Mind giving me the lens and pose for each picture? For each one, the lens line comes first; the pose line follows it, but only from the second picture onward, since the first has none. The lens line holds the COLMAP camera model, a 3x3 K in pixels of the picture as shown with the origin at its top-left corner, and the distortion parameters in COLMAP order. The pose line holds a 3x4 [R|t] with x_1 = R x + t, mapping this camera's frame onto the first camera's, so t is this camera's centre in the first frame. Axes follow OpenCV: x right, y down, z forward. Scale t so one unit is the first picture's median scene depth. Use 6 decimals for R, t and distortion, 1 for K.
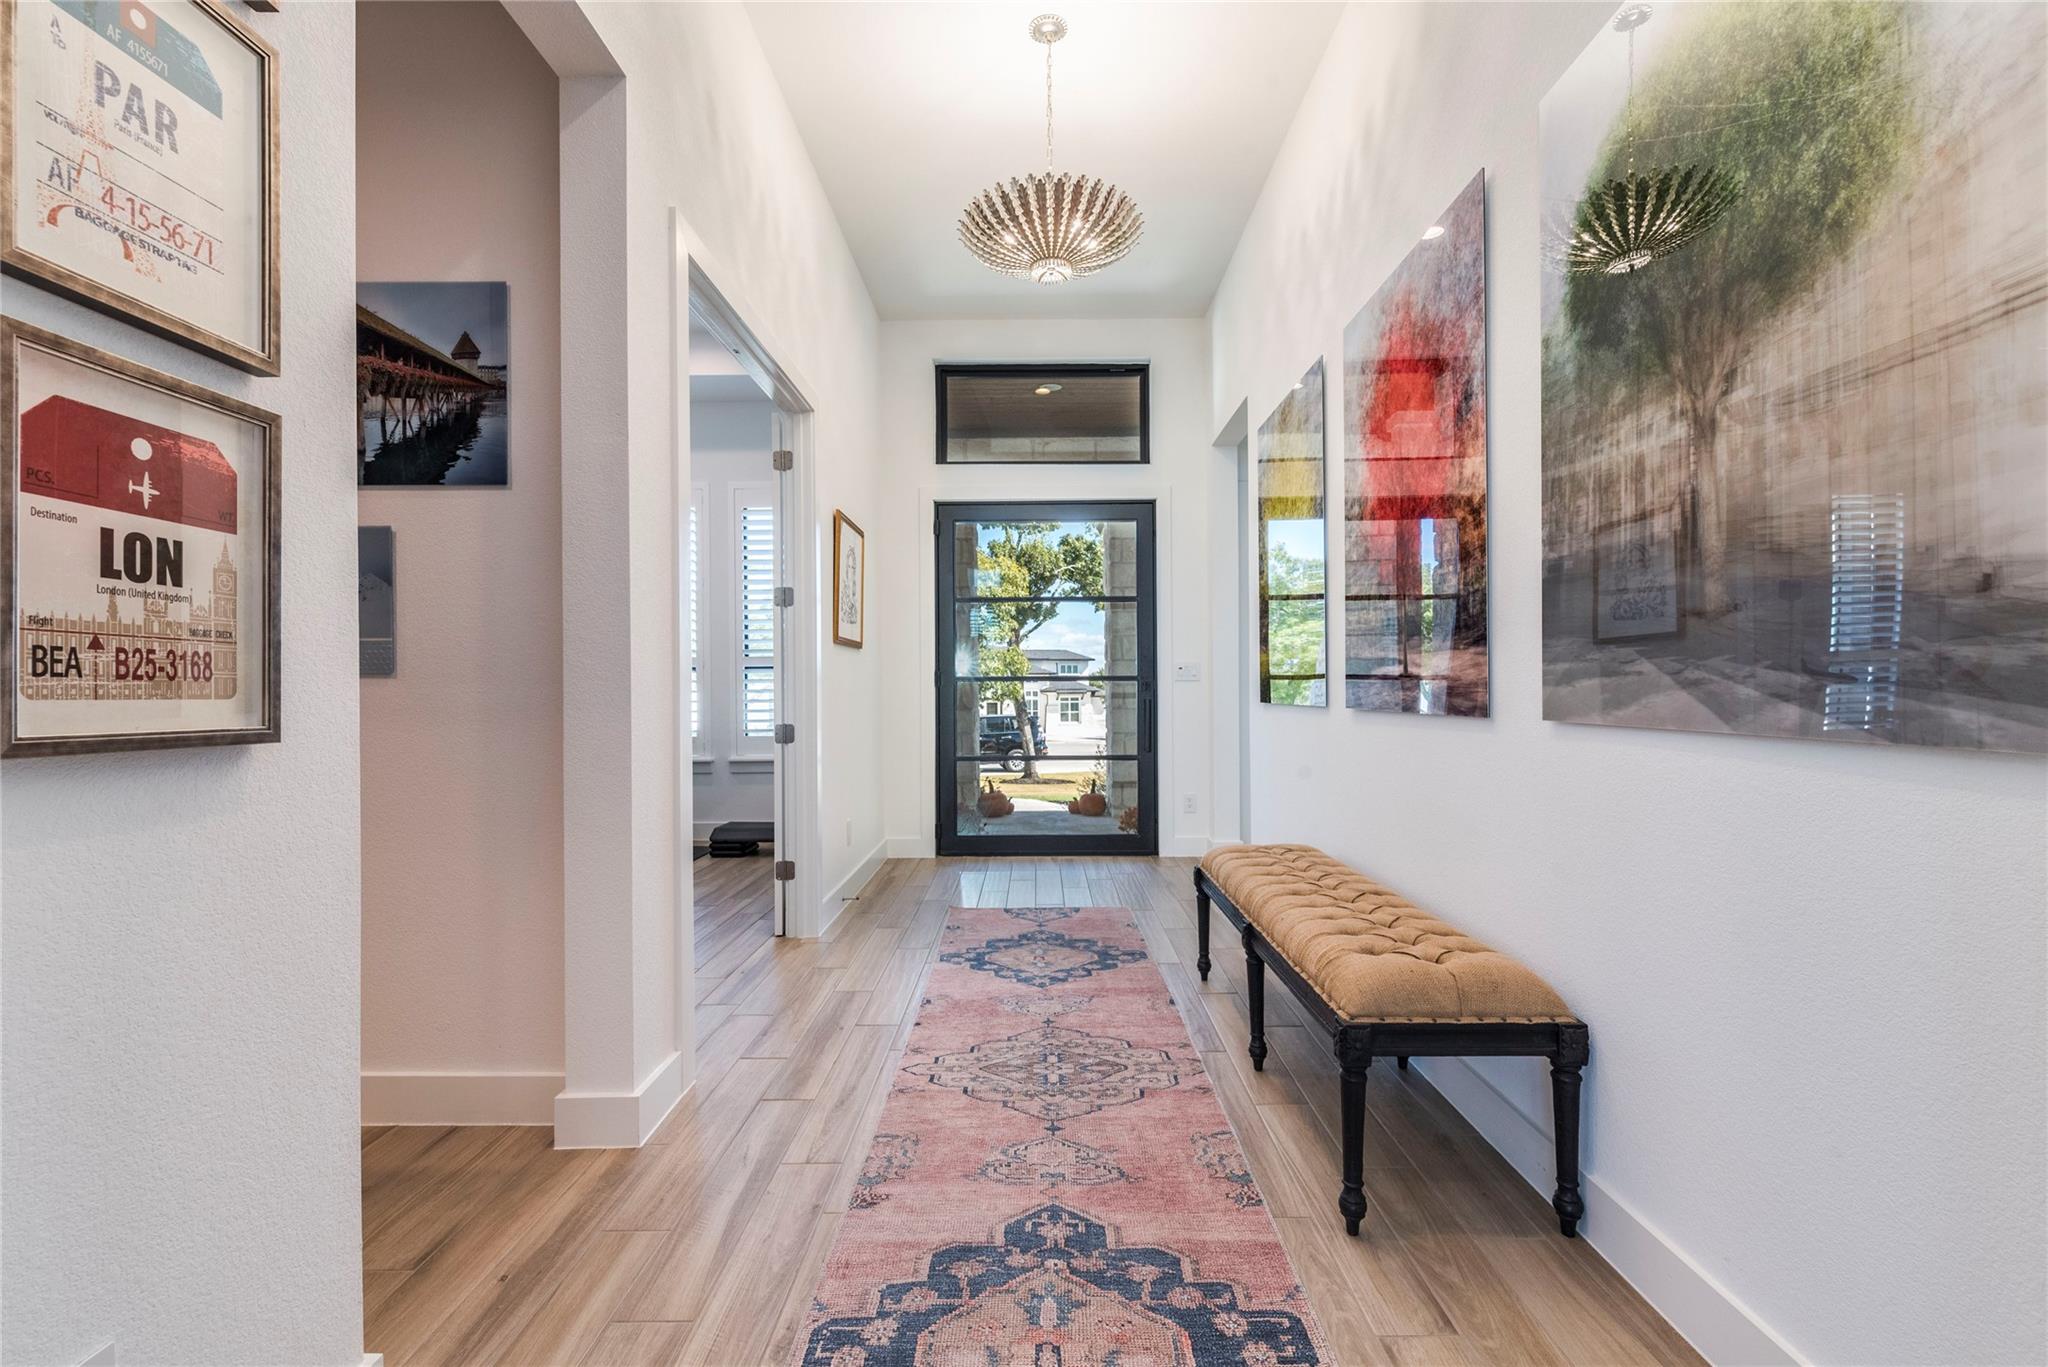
lens RADIAL K [[910.0, 0, 1039.4], [0, 910.0, 690.7], [0, 0, 1]] dist [0.001115, 0.000082]
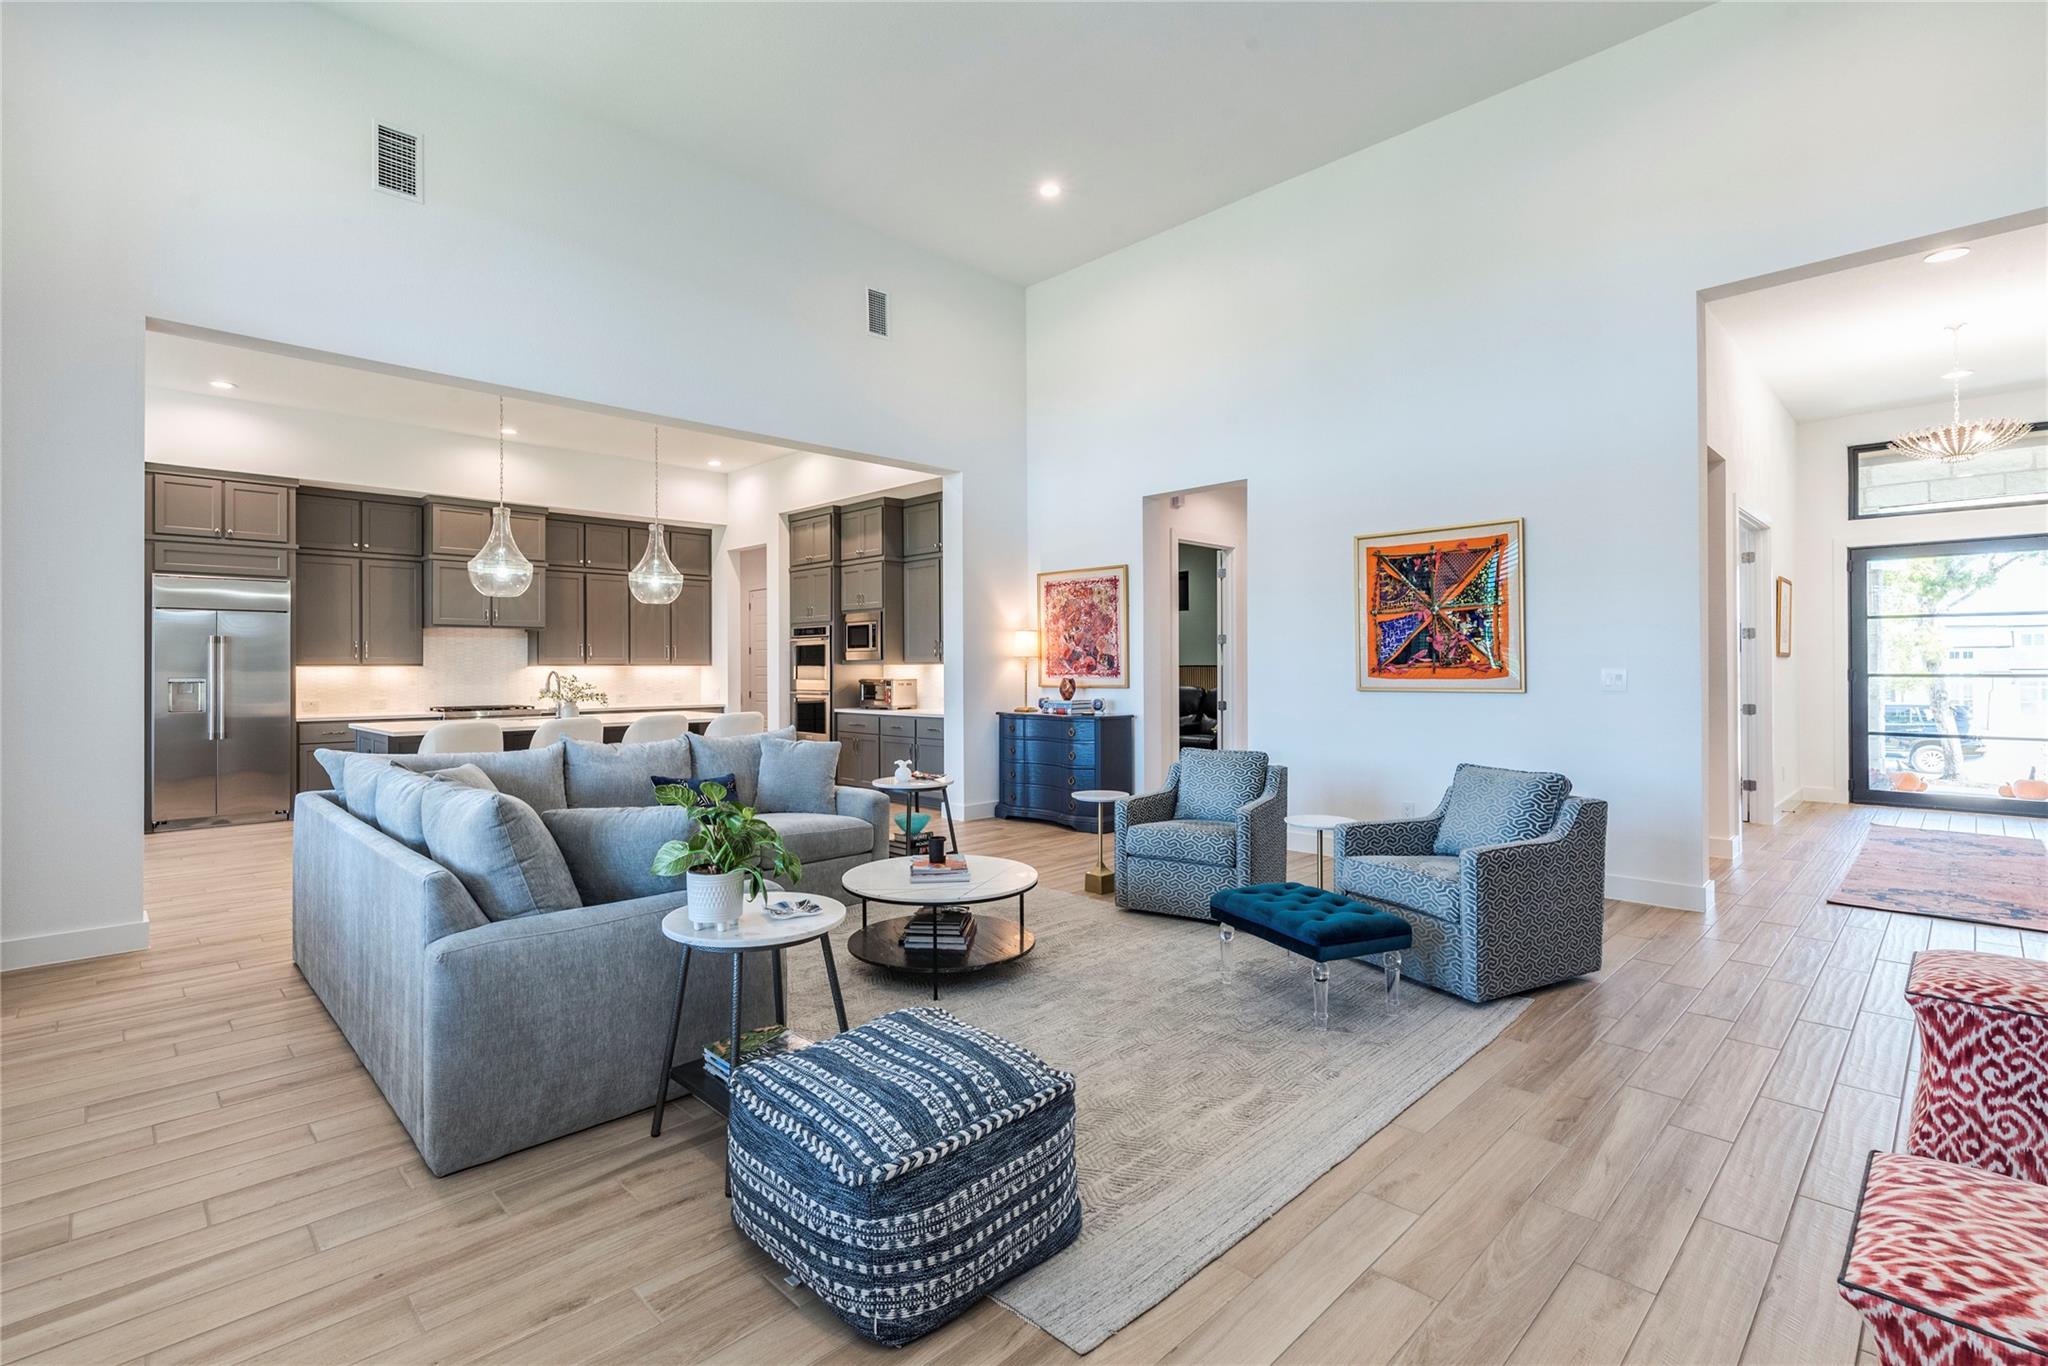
lens RADIAL K [[938.8, 0, 1001.4], [0, 938.8, 673.4], [0, 0, 1]] dist [0.000356, 0.000095]
pose [[0.692293, 0.000019, -0.721617, 0.028299], [0.002483, 0.999994, 0.002408, -0.023834], [0.721612, -0.003459, 0.692289, -1.031574]]
